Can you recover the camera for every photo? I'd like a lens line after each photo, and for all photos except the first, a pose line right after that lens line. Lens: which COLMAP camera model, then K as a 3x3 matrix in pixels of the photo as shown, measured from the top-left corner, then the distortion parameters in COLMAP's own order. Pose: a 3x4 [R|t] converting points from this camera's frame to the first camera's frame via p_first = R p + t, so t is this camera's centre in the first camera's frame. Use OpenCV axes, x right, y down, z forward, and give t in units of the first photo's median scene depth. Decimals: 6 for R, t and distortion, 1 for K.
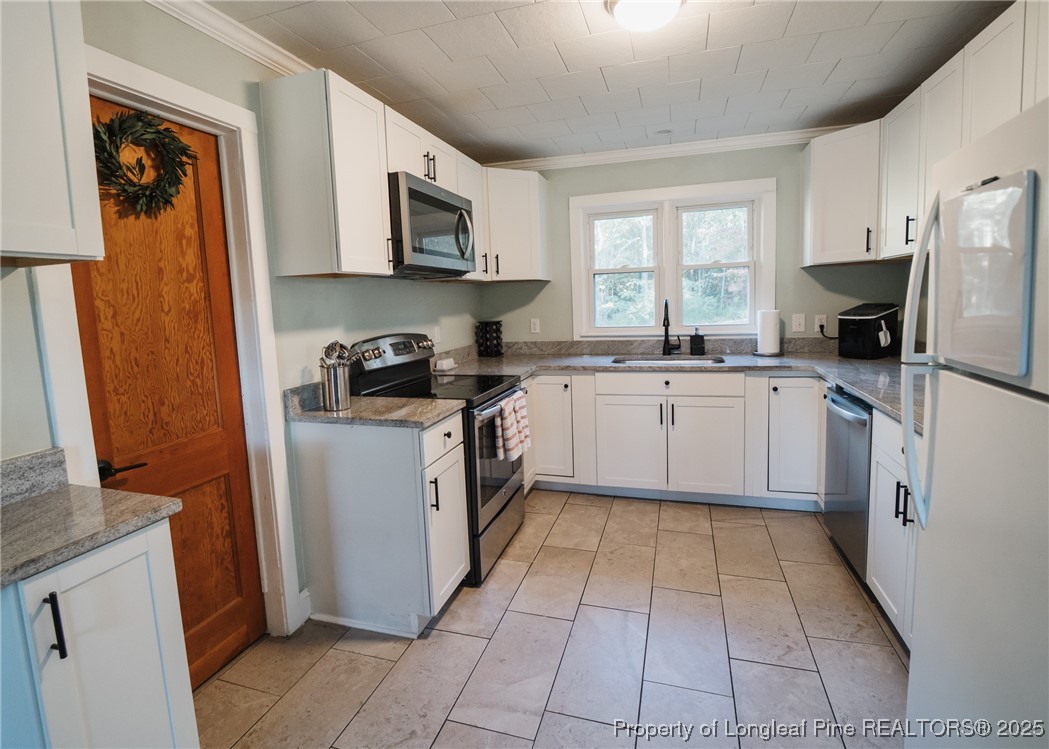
lens RADIAL K [[483.8, 0, 544.1], [0, 483.8, 350.3], [0, 0, 1]] dist [-0.020821, -0.000312]
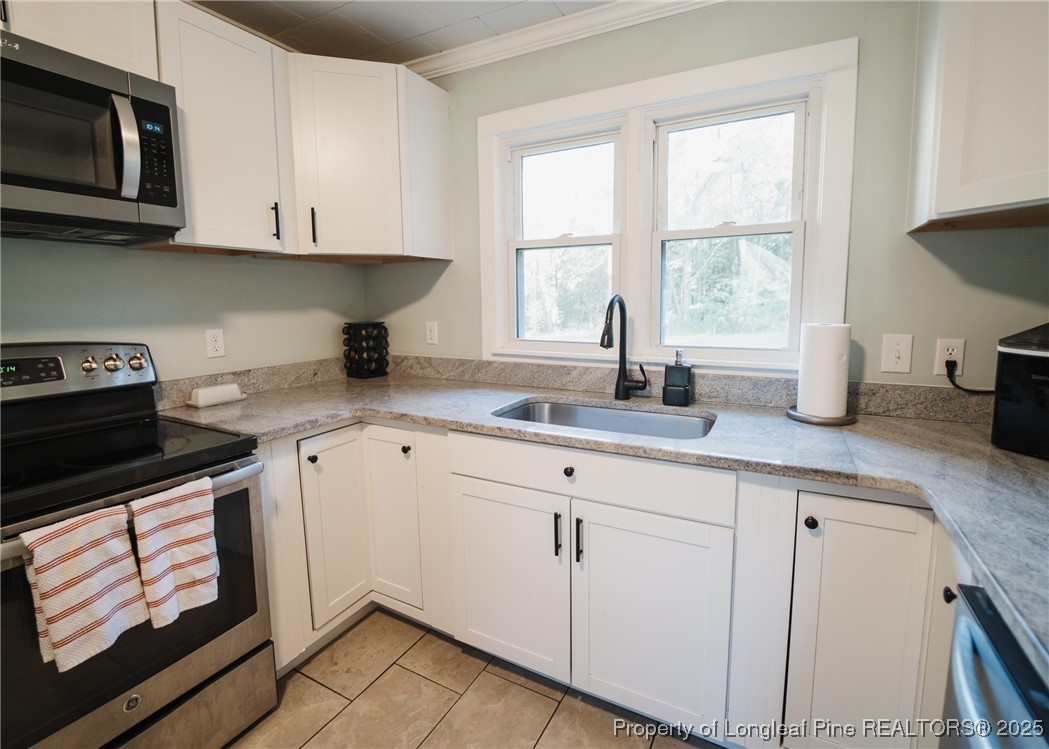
lens RADIAL K [[451.7, 0, 565.3], [0, 451.7, 351.7], [0, 0, 1]] dist [-0.020423, -0.000167]
pose [[0.982080, 0.050702, -0.181516, 0.321643], [-0.048141, 0.998669, 0.018489, -0.055914], [0.182212, -0.009419, 0.983214, 0.566655]]
